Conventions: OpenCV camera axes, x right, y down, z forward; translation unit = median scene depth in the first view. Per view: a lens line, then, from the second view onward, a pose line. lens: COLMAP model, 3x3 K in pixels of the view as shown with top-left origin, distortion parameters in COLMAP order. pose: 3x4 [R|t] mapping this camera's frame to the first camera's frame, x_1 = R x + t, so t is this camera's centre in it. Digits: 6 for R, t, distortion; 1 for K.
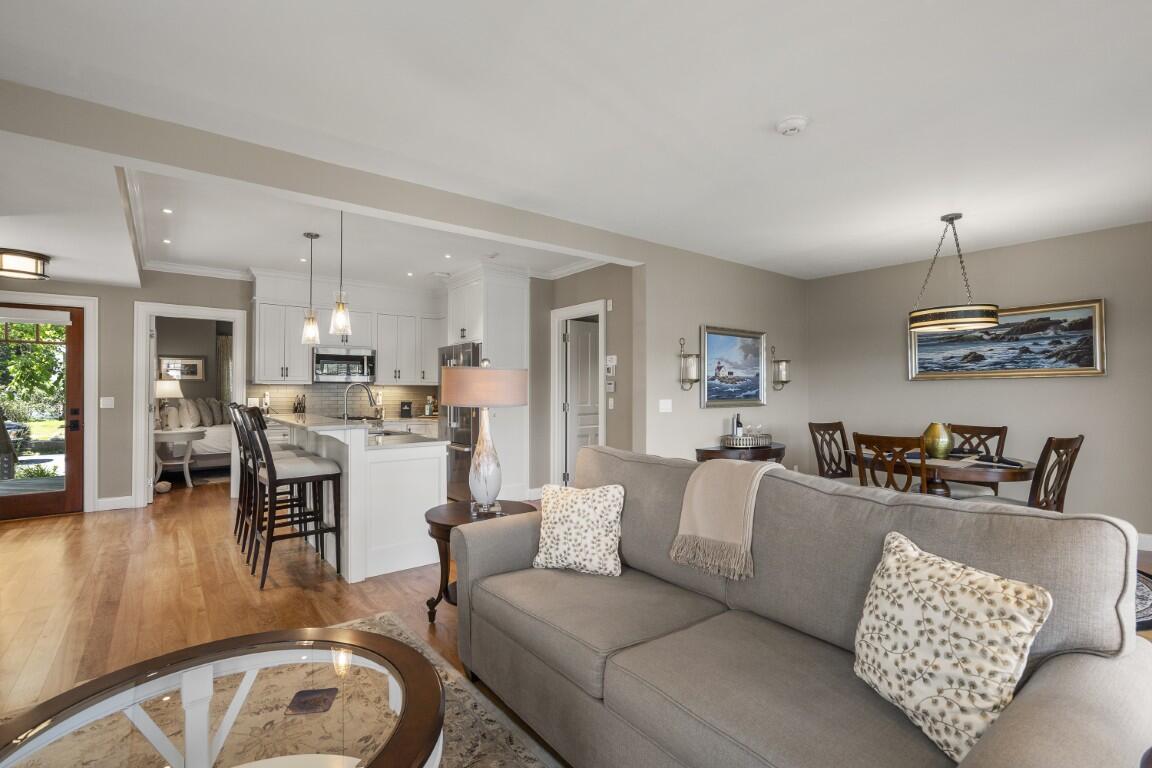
lens RADIAL K [[530.3, 0, 570.0], [0, 530.3, 384.8], [0, 0, 1]] dist [0.003095, -0.000050]
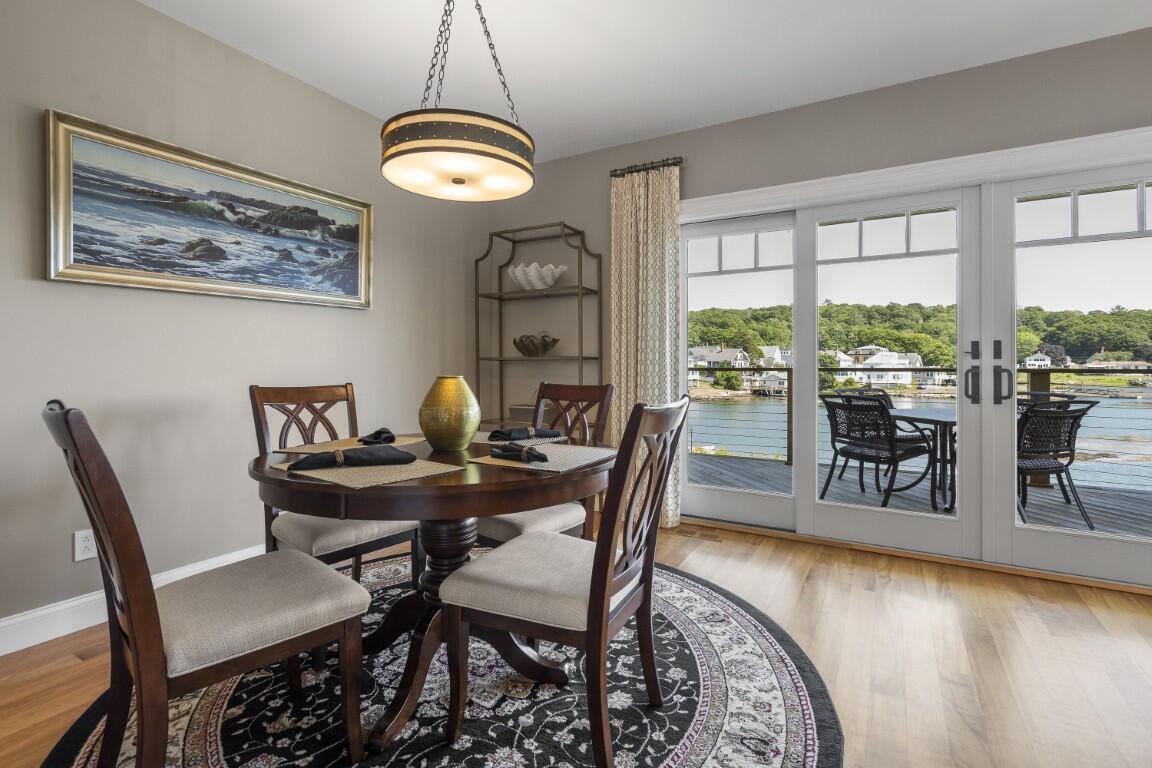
lens RADIAL K [[530.3, 0, 582.8], [0, 530.3, 361.6], [0, 0, 1]] dist [0.003095, -0.000050]
pose [[-0.382411, 0.002602, 0.923989, 0.192228], [-0.011477, 0.999906, -0.007565, 0.053604], [-0.923921, -0.013497, -0.382345, 0.932284]]
